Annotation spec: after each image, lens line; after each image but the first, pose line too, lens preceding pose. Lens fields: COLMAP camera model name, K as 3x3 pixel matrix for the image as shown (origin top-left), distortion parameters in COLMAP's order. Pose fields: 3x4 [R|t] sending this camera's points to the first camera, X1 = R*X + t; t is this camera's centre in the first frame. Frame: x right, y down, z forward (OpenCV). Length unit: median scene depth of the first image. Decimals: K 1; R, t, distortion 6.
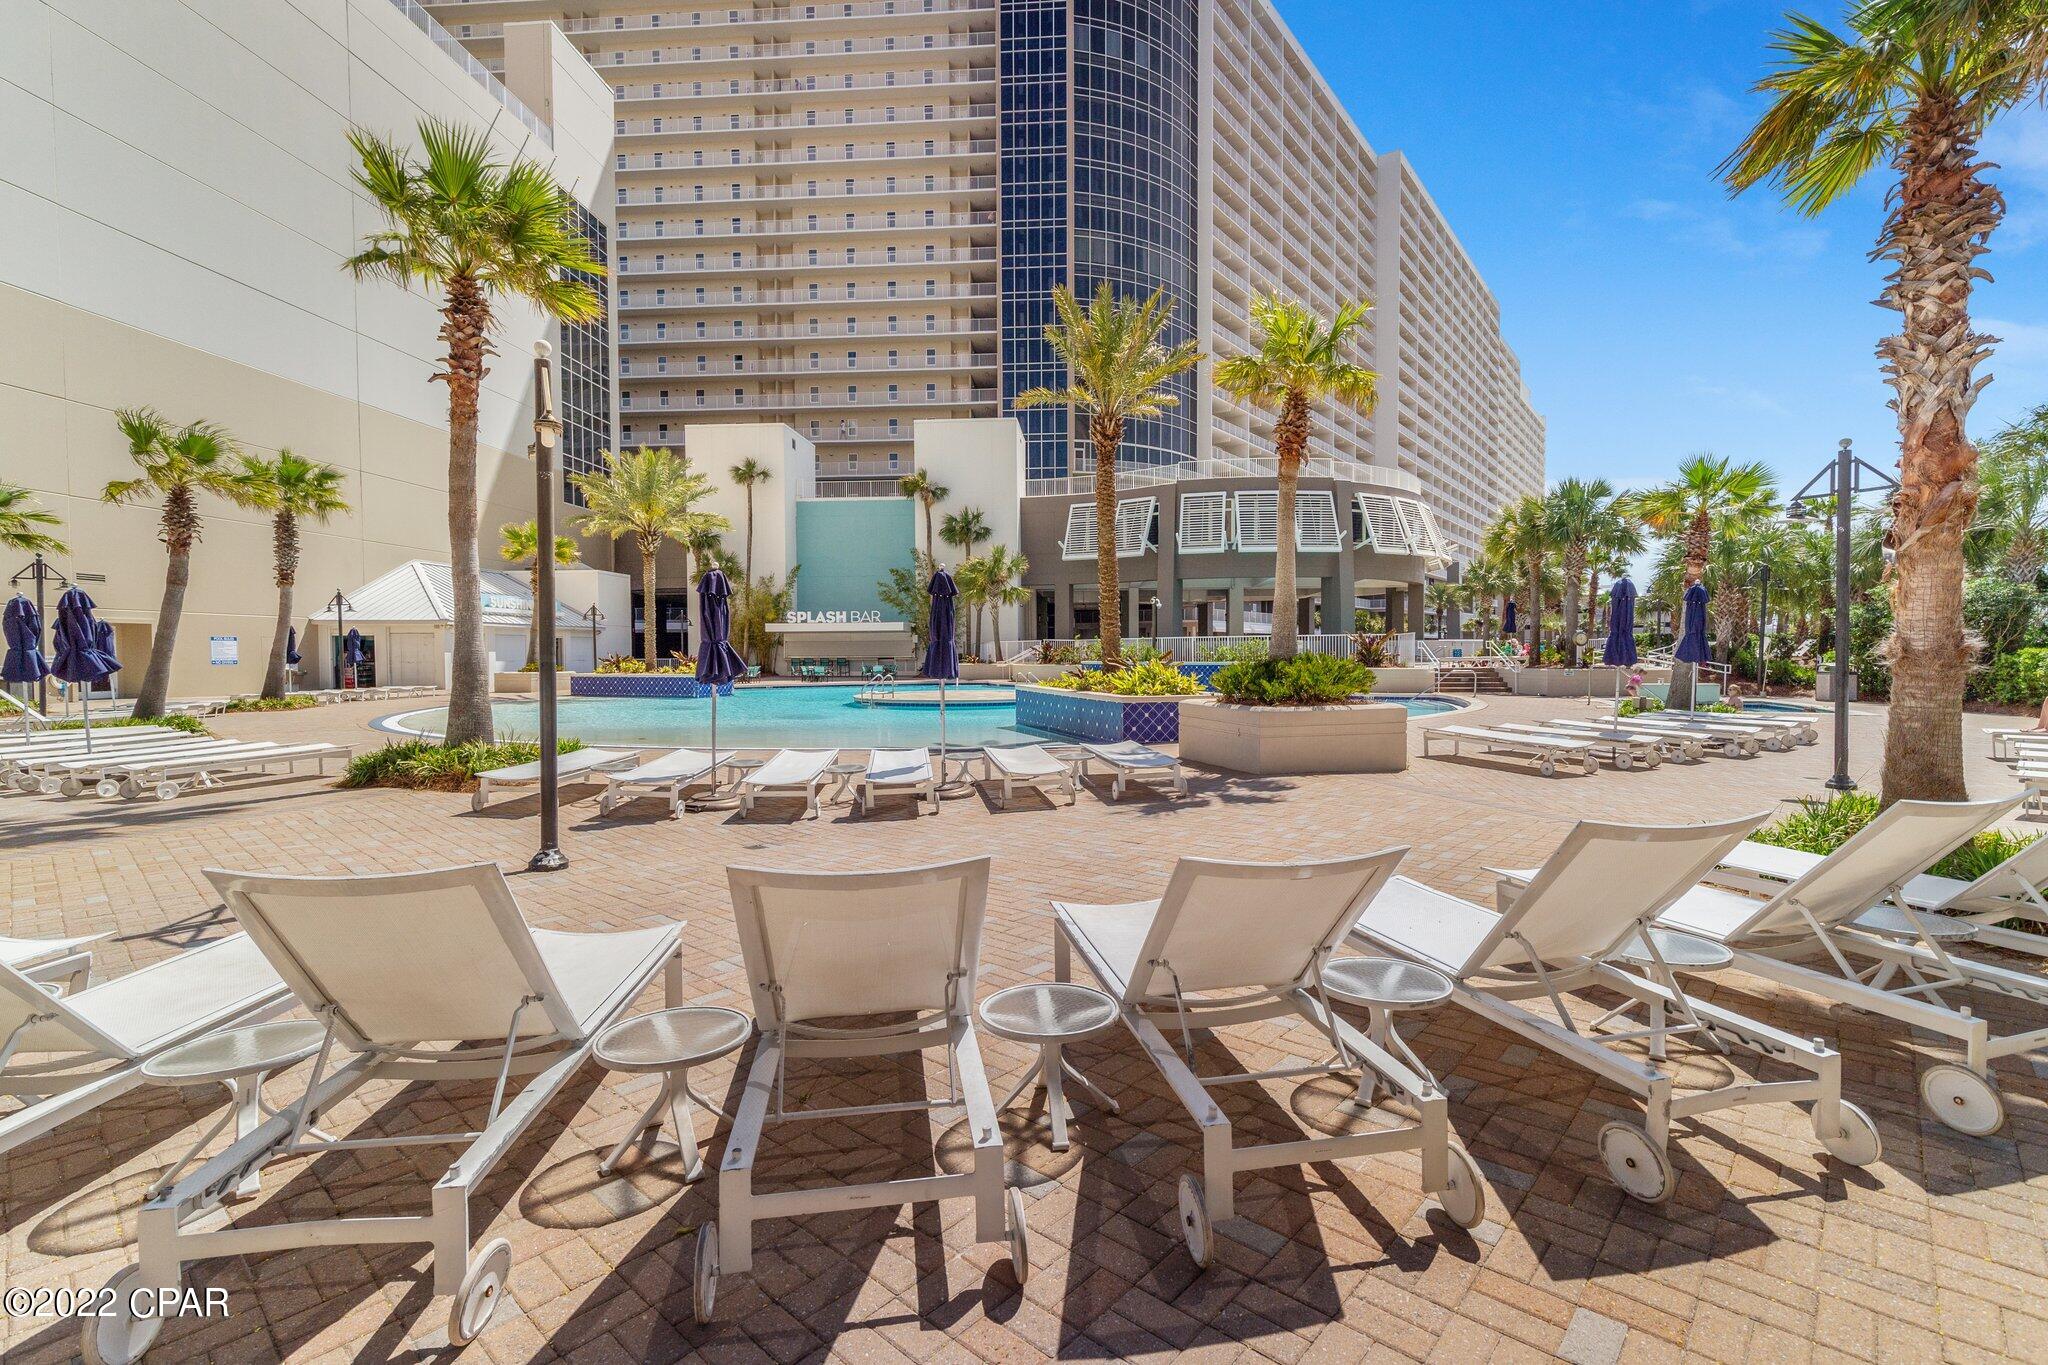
lens RADIAL K [[924.8, 0, 1027.5], [0, 924.8, 683.4], [0, 0, 1]] dist [0.007543, -0.000337]
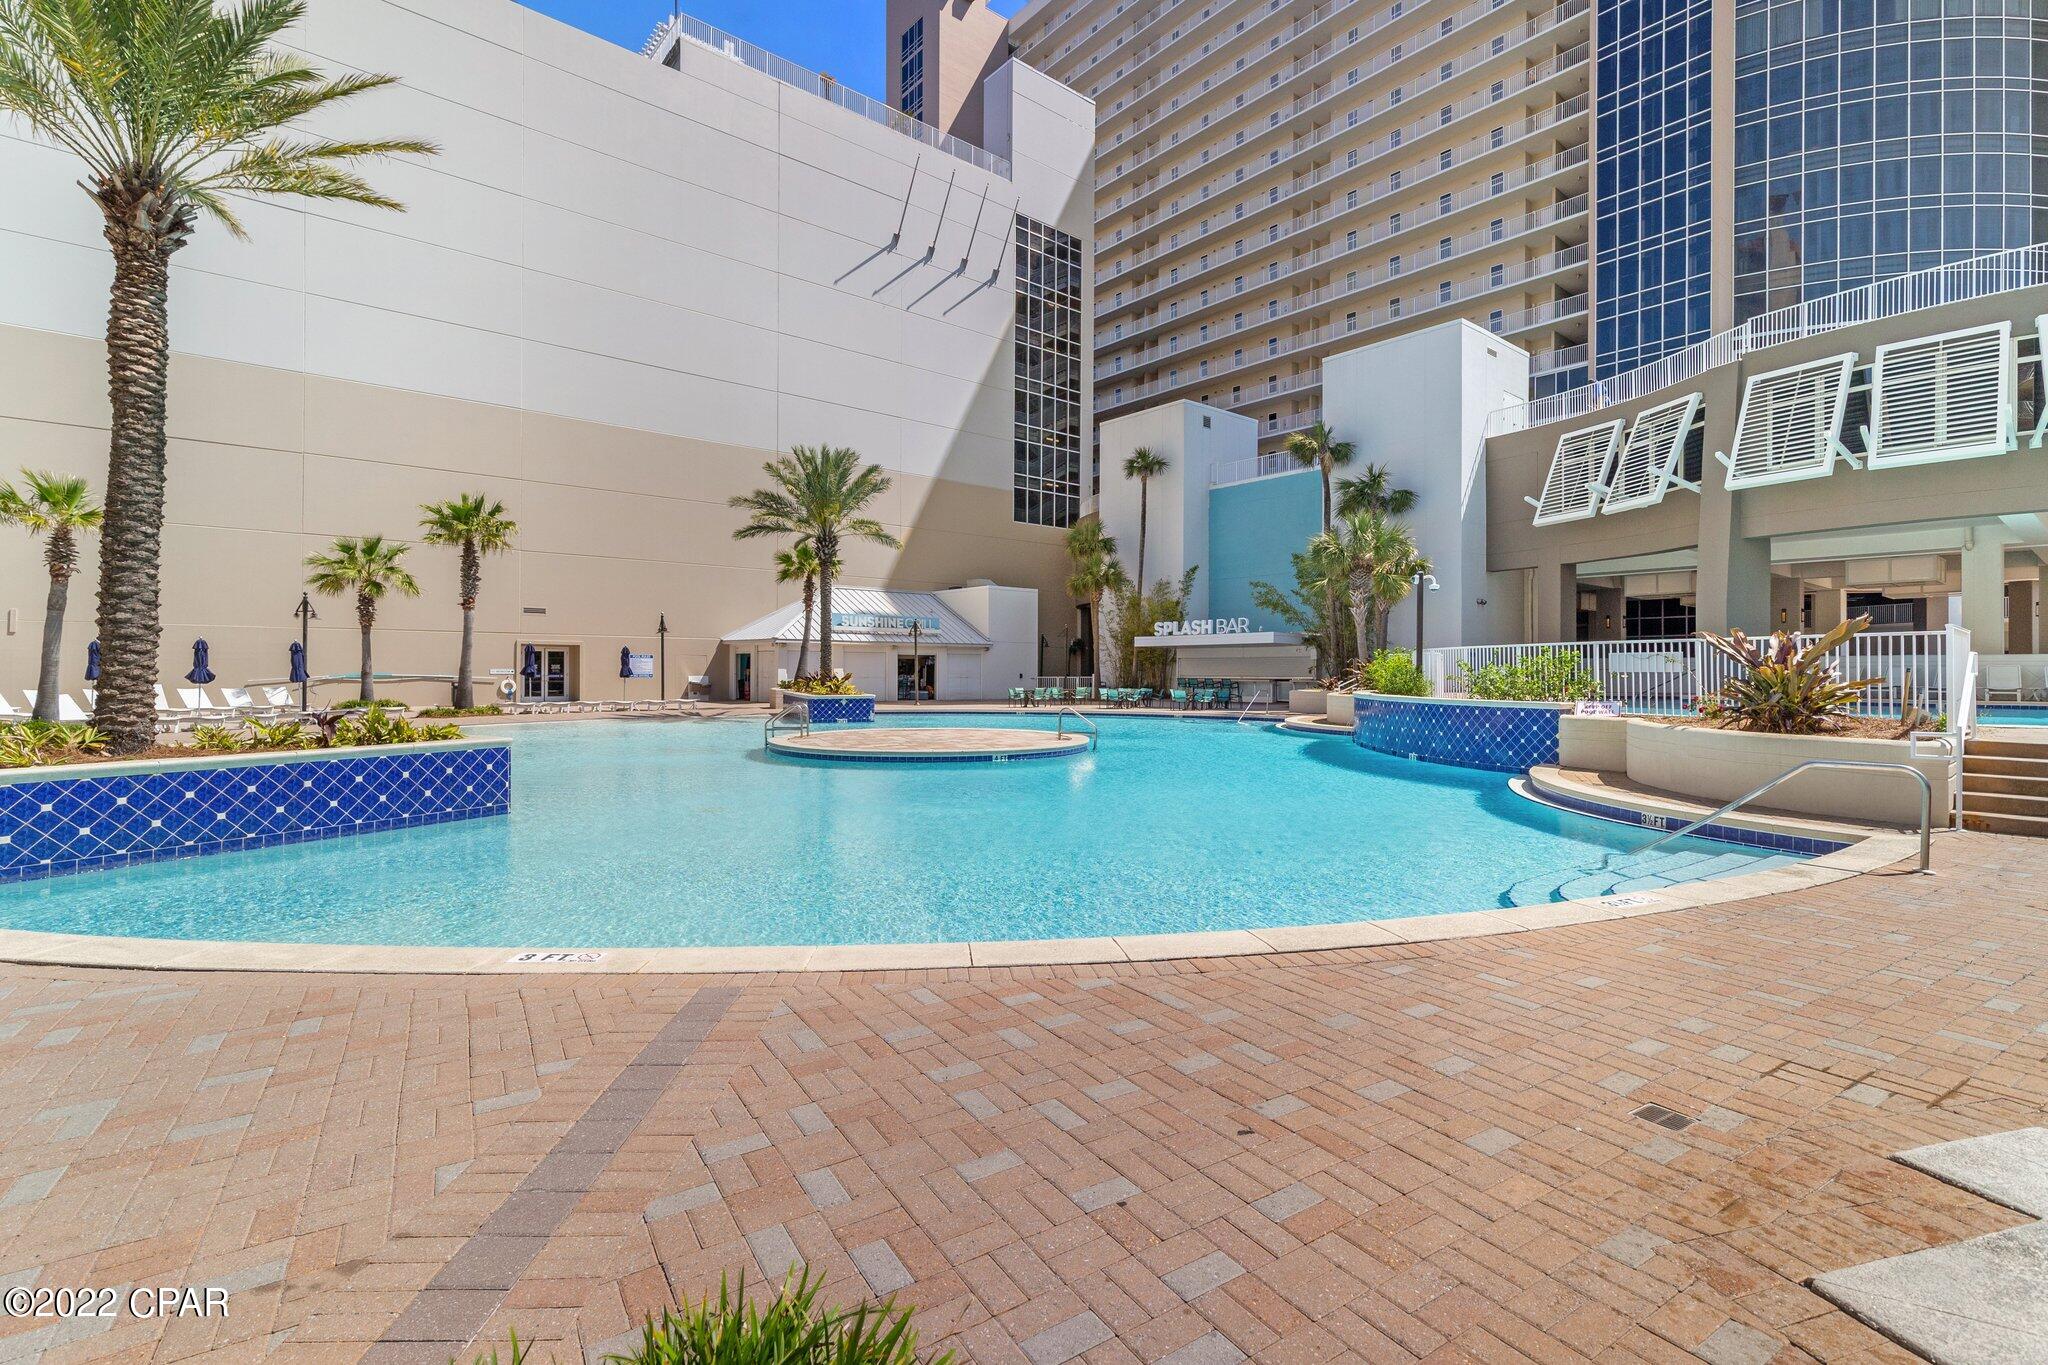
lens RADIAL K [[924.8, 0, 1027.5], [0, 924.8, 683.4], [0, 0, 1]] dist [0.007543, -0.000337]
pose [[0.692507, 0.017579, -0.721197, 0.253665], [-0.031957, 0.999469, -0.006323, -0.012321], [0.720703, 0.027426, 0.692701, 0.320623]]
